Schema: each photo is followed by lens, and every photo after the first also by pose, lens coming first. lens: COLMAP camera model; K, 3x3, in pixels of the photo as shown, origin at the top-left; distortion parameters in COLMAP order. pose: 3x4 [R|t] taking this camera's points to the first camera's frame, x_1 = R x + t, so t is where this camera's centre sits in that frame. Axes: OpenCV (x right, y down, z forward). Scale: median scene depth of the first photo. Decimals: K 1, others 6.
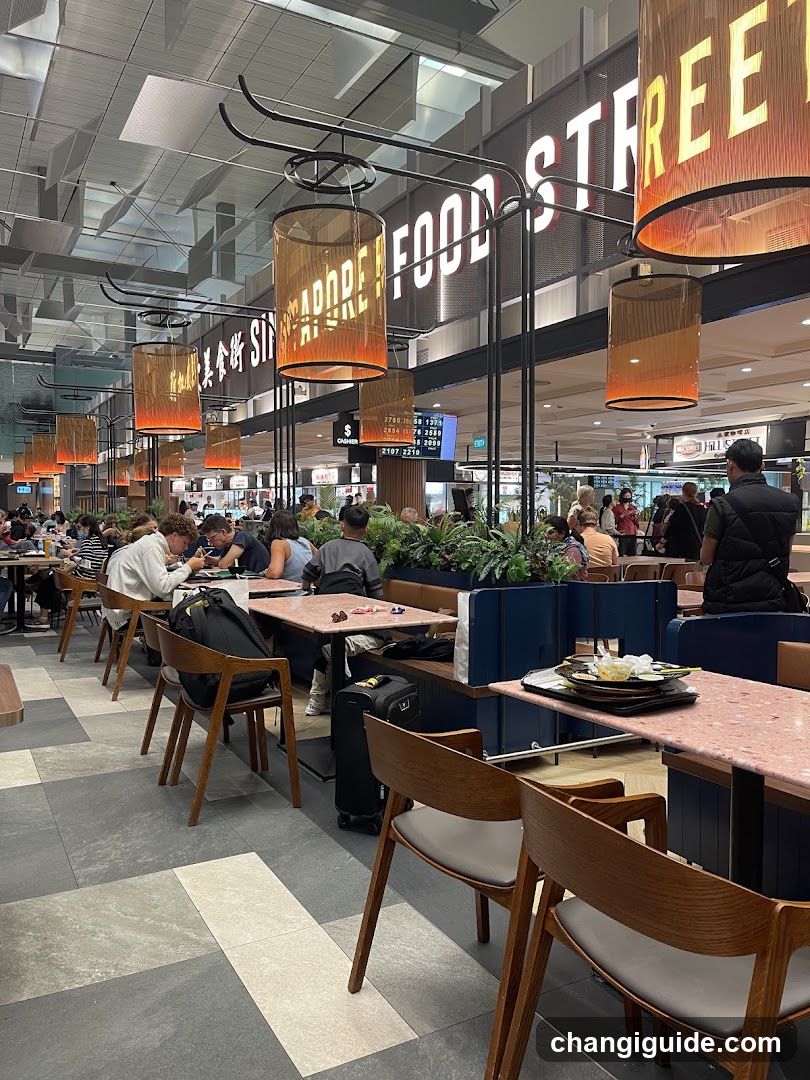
lens RADIAL K [[812.5, 0, 405.0], [0, 812.5, 540.0], [0, 0, 1]] dist [0.006126, -0.003922]
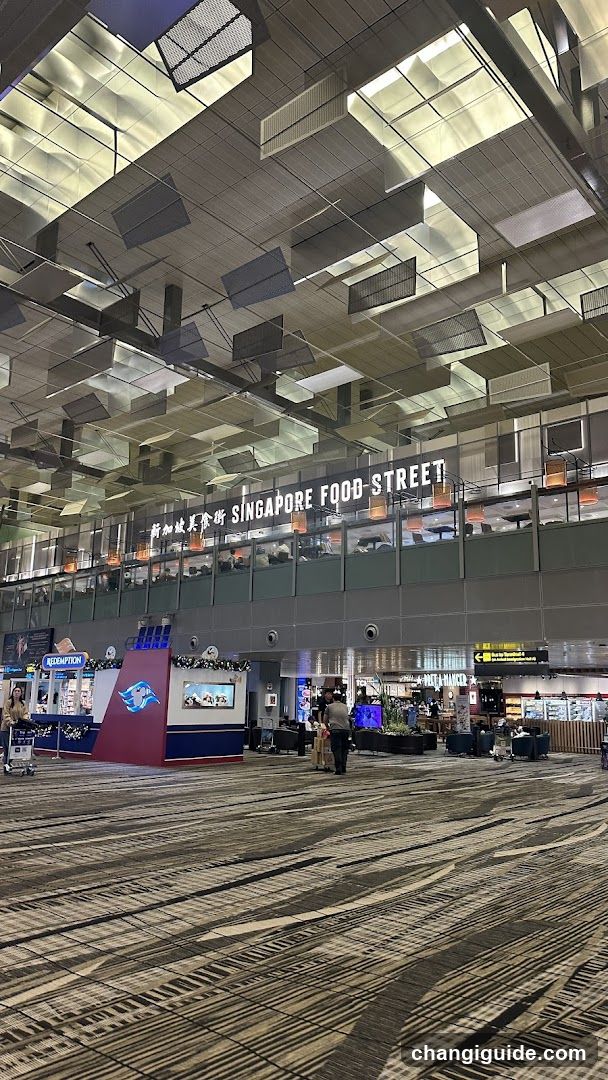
lens RADIAL K [[756.1, 0, 304.0], [0, 756.1, 540.0], [0, 0, 1]] dist [-0.000033, -0.000005]
pose [[0.942920, 0.085181, 0.321940, -1.444382], [-0.005793, 0.970783, -0.239889, 0.800542], [-0.332968, 0.224331, 0.915865, -2.441380]]
